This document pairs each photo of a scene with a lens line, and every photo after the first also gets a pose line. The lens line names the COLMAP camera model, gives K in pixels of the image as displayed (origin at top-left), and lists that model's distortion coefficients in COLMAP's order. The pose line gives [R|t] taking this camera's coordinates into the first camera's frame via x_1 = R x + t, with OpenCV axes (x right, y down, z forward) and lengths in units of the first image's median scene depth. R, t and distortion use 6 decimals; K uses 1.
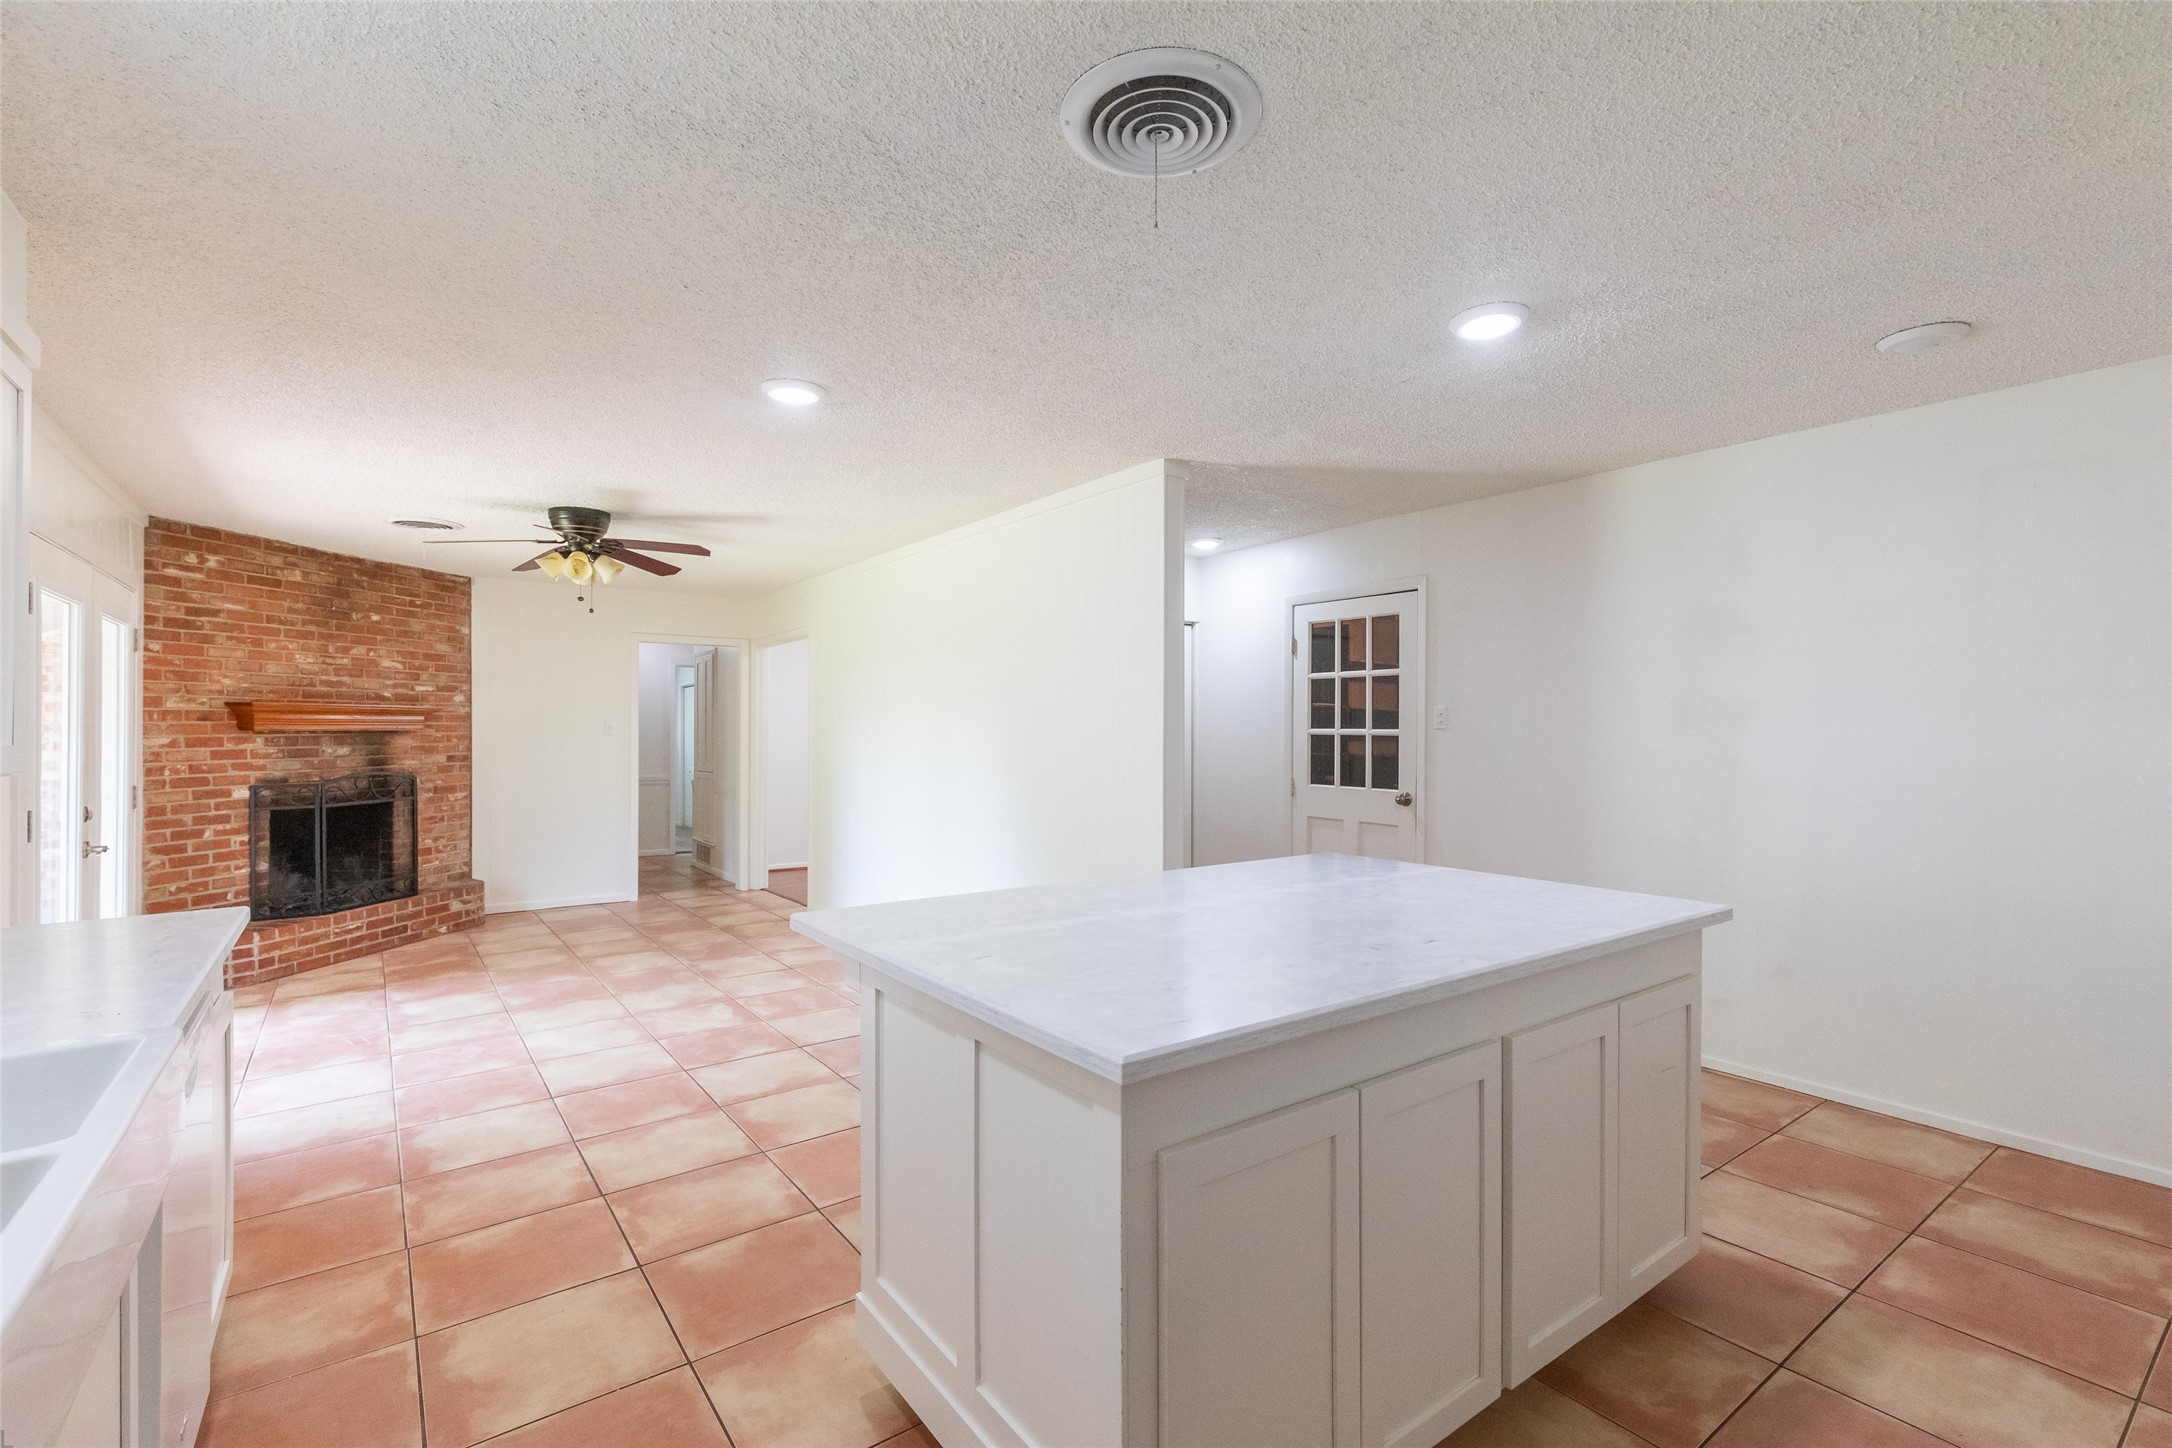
lens RADIAL K [[974.7, 0, 1084.7], [0, 974.7, 733.0], [0, 0, 1]] dist [0.011528, -0.004294]
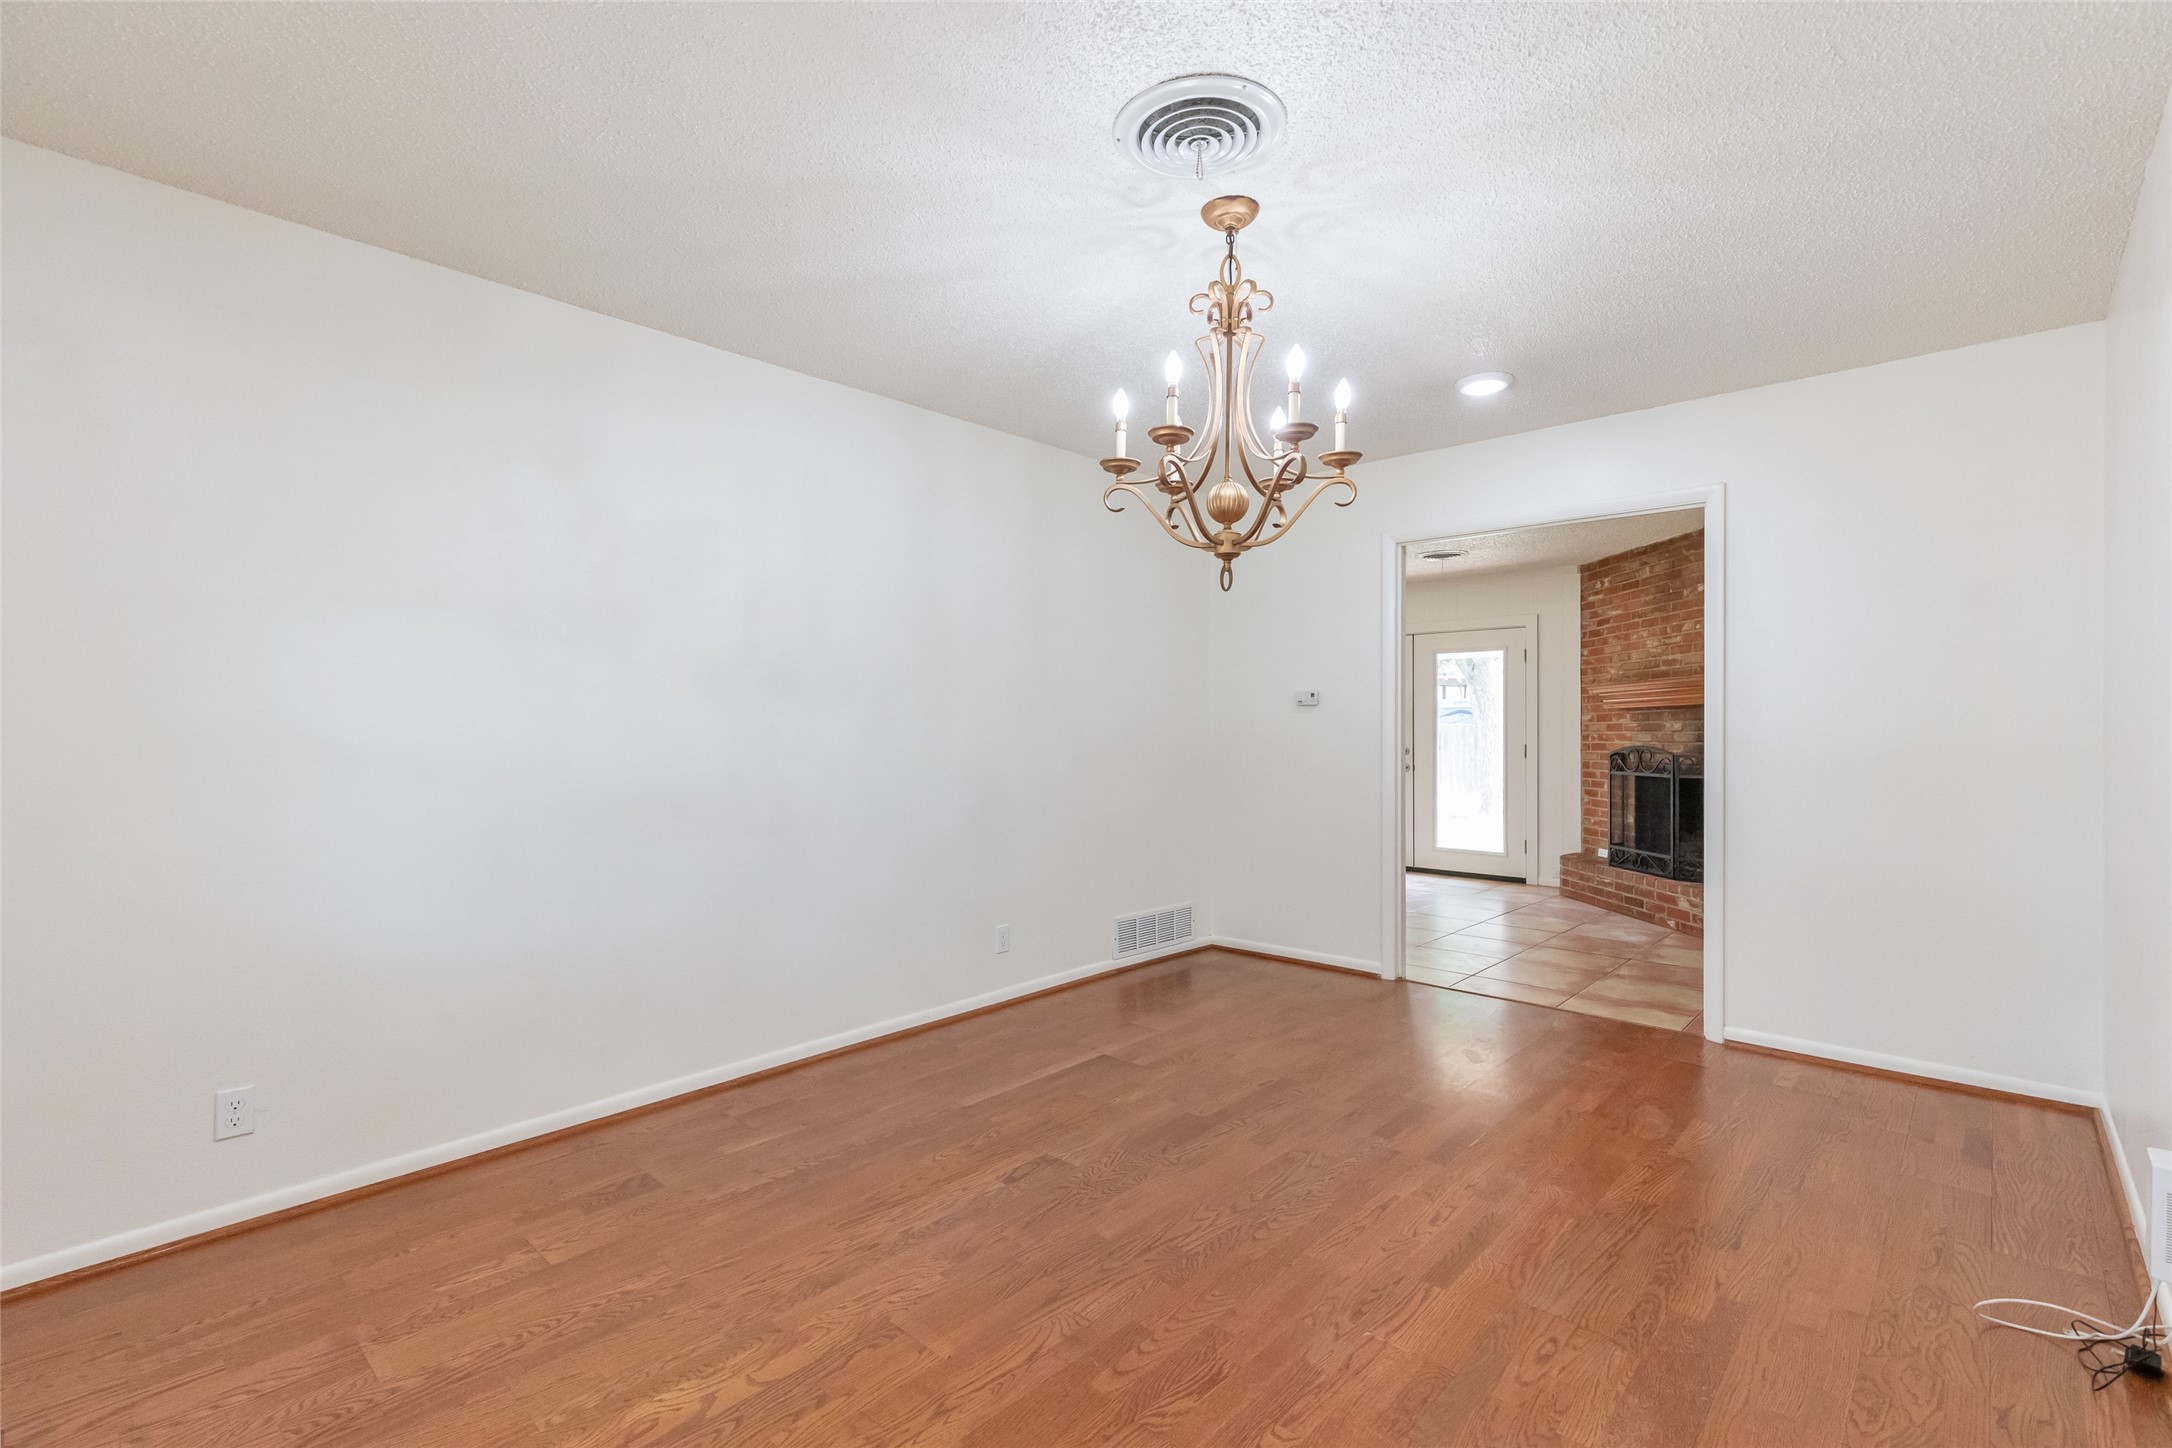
lens RADIAL K [[974.7, 0, 1084.7], [0, 974.7, 733.0], [0, 0, 1]] dist [0.011528, -0.004294]
pose [[-0.980410, -0.000342, -0.196966, 0.057486], [-0.000838, 0.999997, 0.002435, 0.022430], [0.196964, 0.002552, -0.980407, 1.782971]]
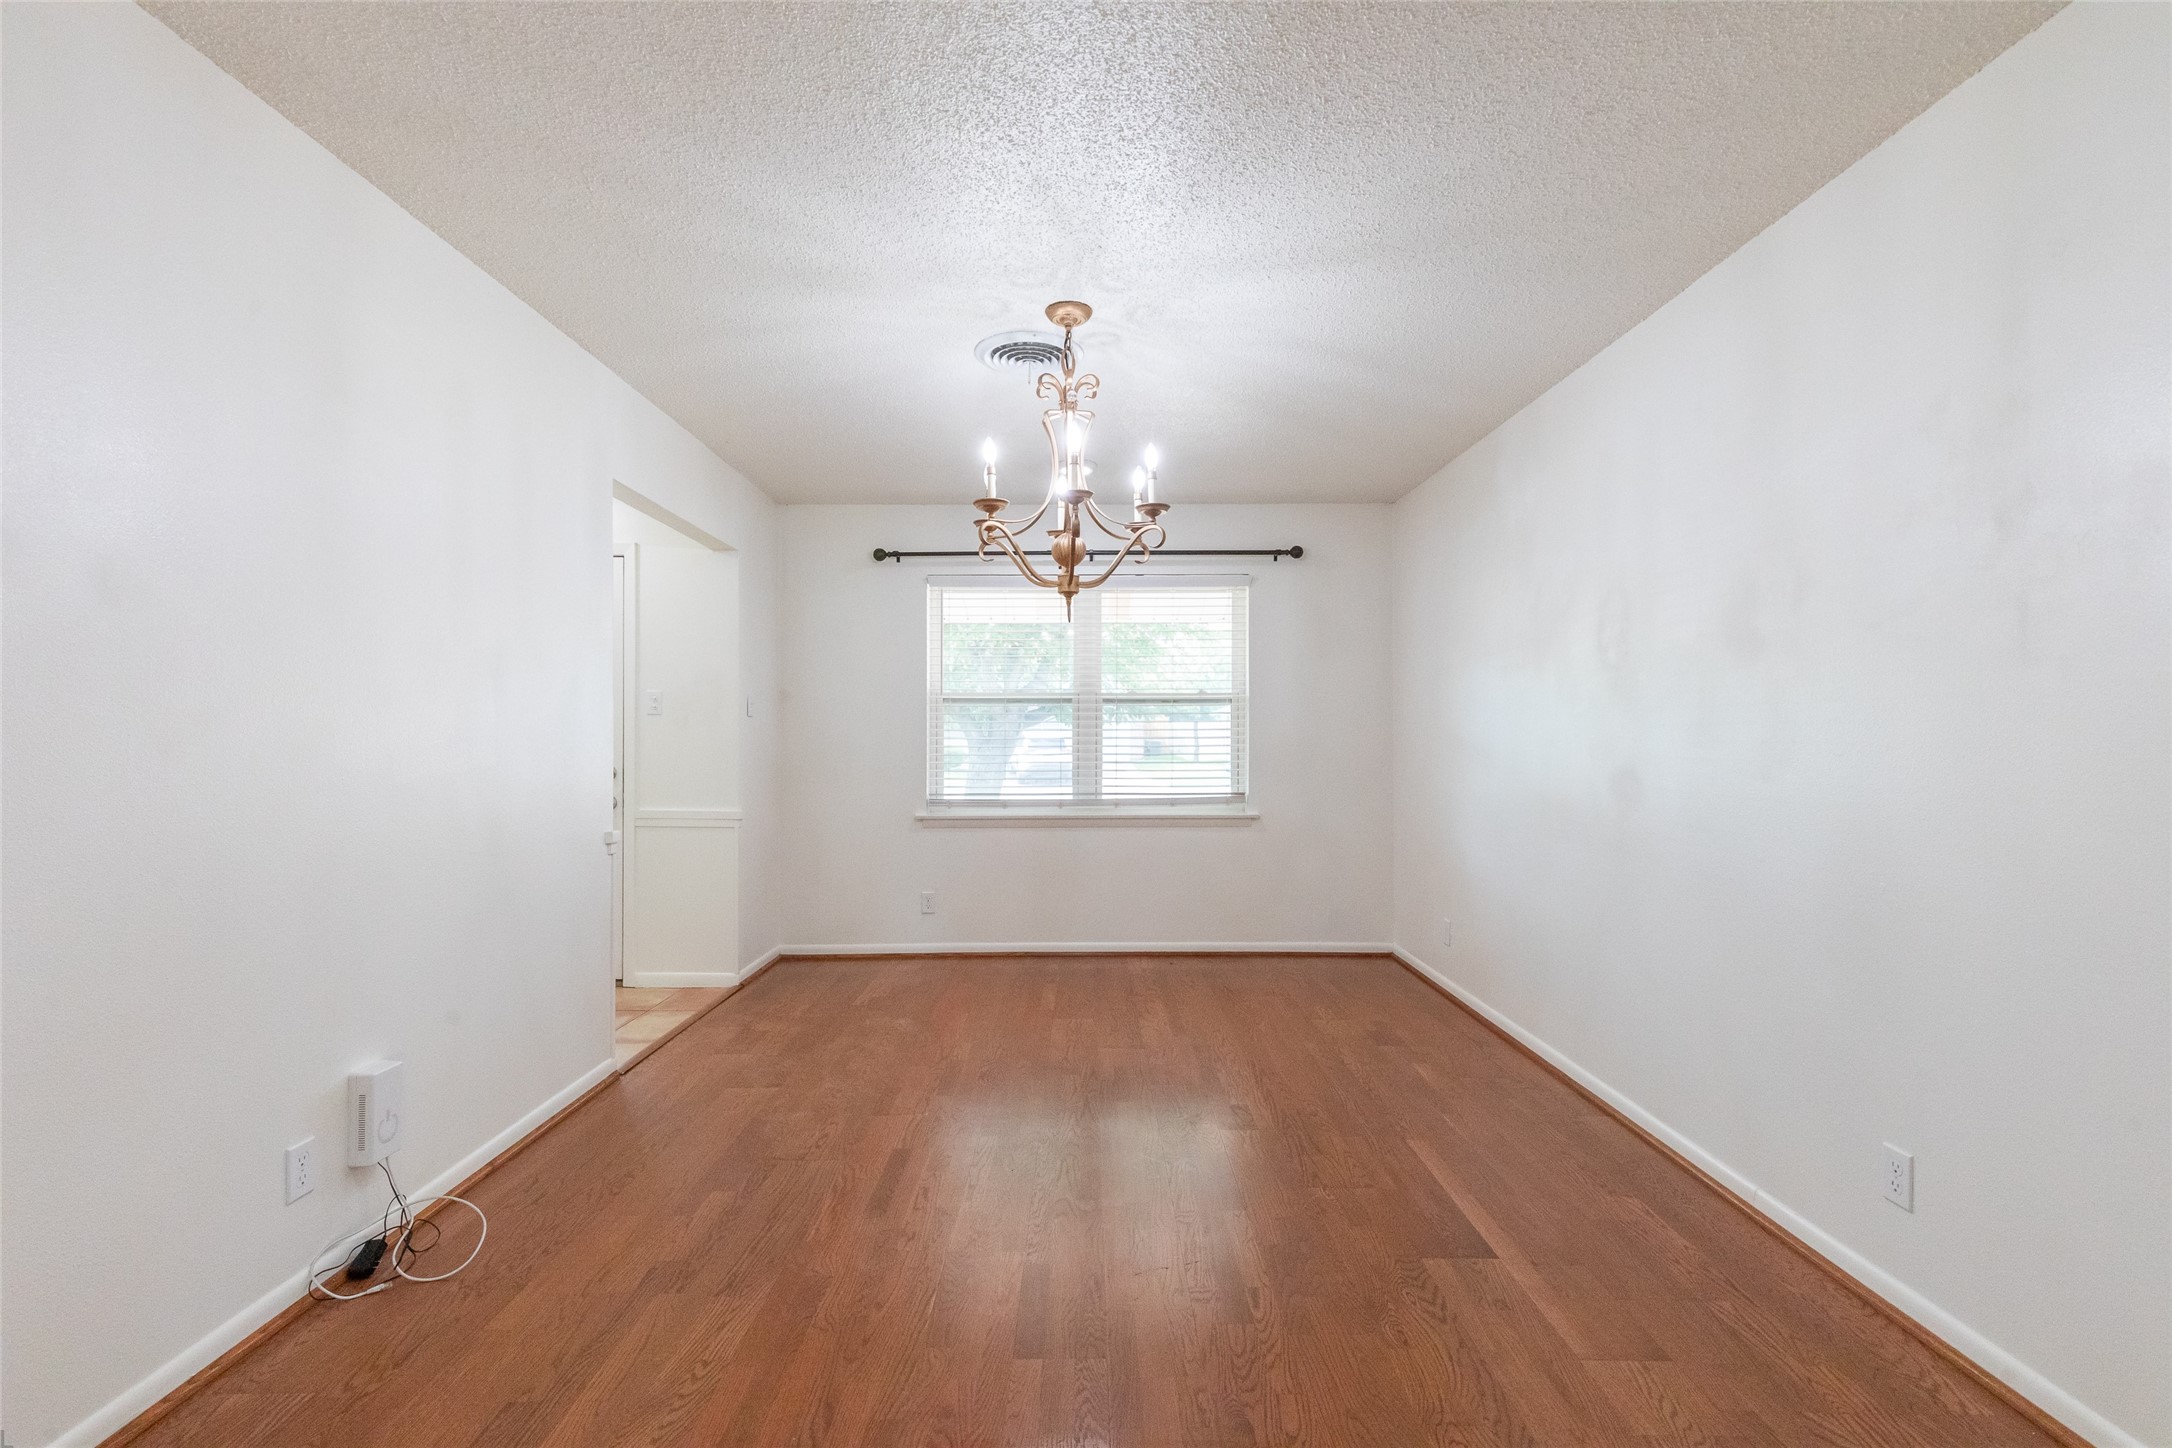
lens RADIAL K [[977.7, 0, 1075.2], [0, 977.7, 748.0], [0, 0, 1]] dist [0.009613, -0.000689]
pose [[0.597167, -0.010282, 0.802051, -0.416756], [-0.005979, 0.999833, 0.017269, 0.020058], [-0.802095, -0.015108, 0.597006, 1.175579]]
